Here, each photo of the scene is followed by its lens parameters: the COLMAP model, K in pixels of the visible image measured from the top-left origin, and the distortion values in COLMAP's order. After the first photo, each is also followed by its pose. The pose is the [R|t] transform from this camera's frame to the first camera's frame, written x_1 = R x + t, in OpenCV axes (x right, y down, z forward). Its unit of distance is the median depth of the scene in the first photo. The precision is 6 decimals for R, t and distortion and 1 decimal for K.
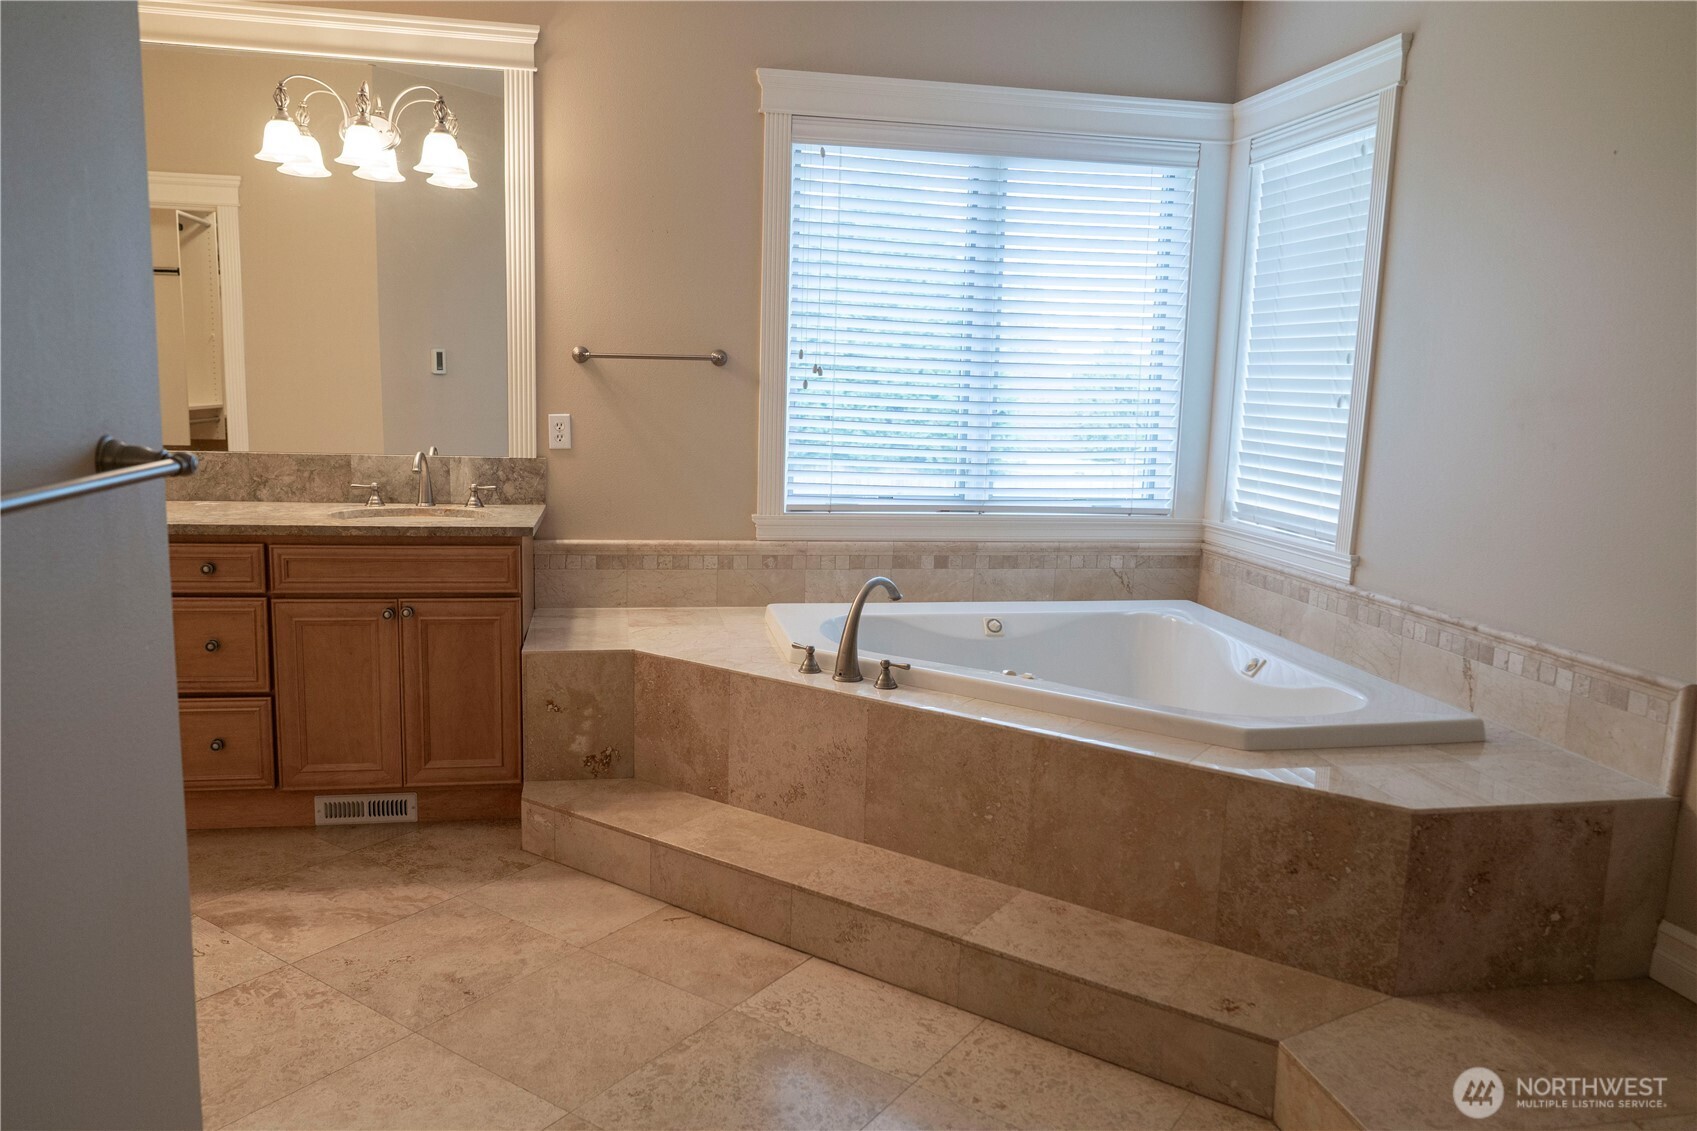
lens RADIAL K [[1188.9, 0, 843.7], [0, 1188.9, 563.8], [0, 0, 1]] dist [-0.021581, 0.021132]
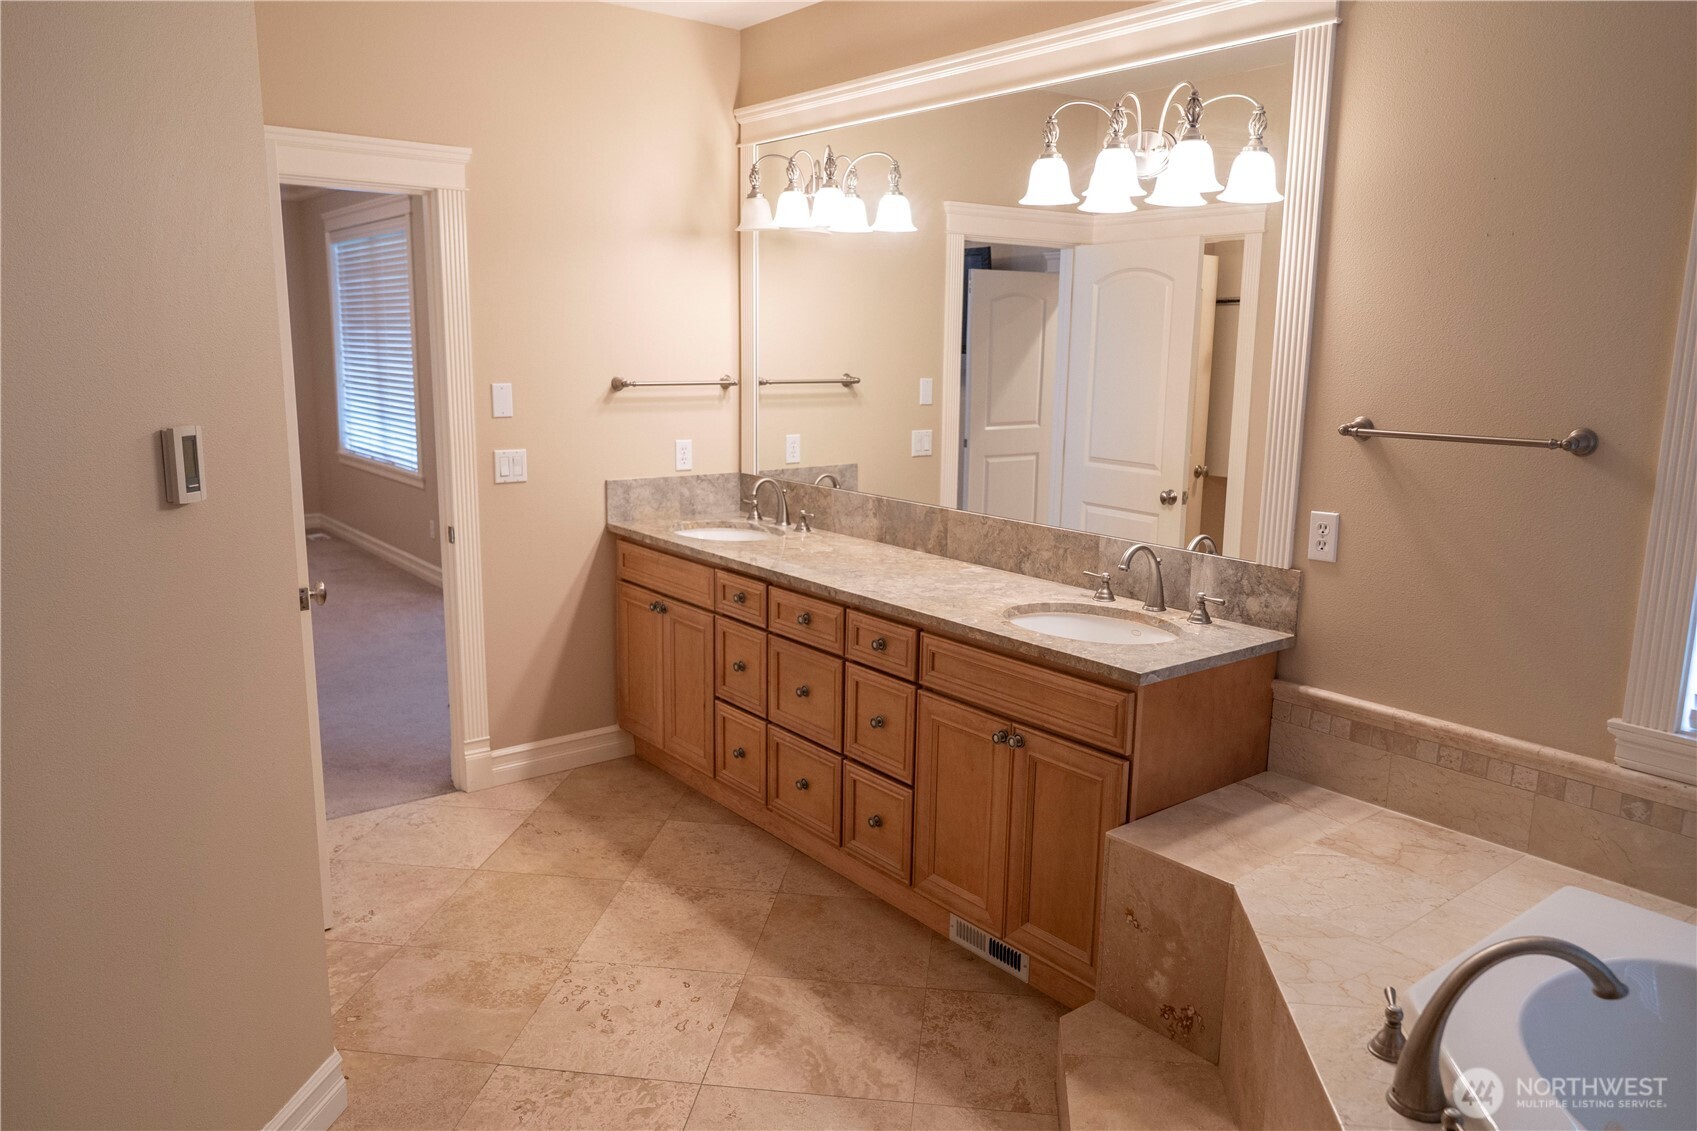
lens RADIAL K [[1188.9, 0, 848.4], [0, 1188.9, 565.7], [0, 0, 1]] dist [-0.021581, 0.021132]
pose [[0.462377, 0.140344, -0.875506, 0.276157], [-0.135328, 0.986996, 0.086746, -0.131079], [0.876296, 0.078371, 0.475357, 0.473058]]
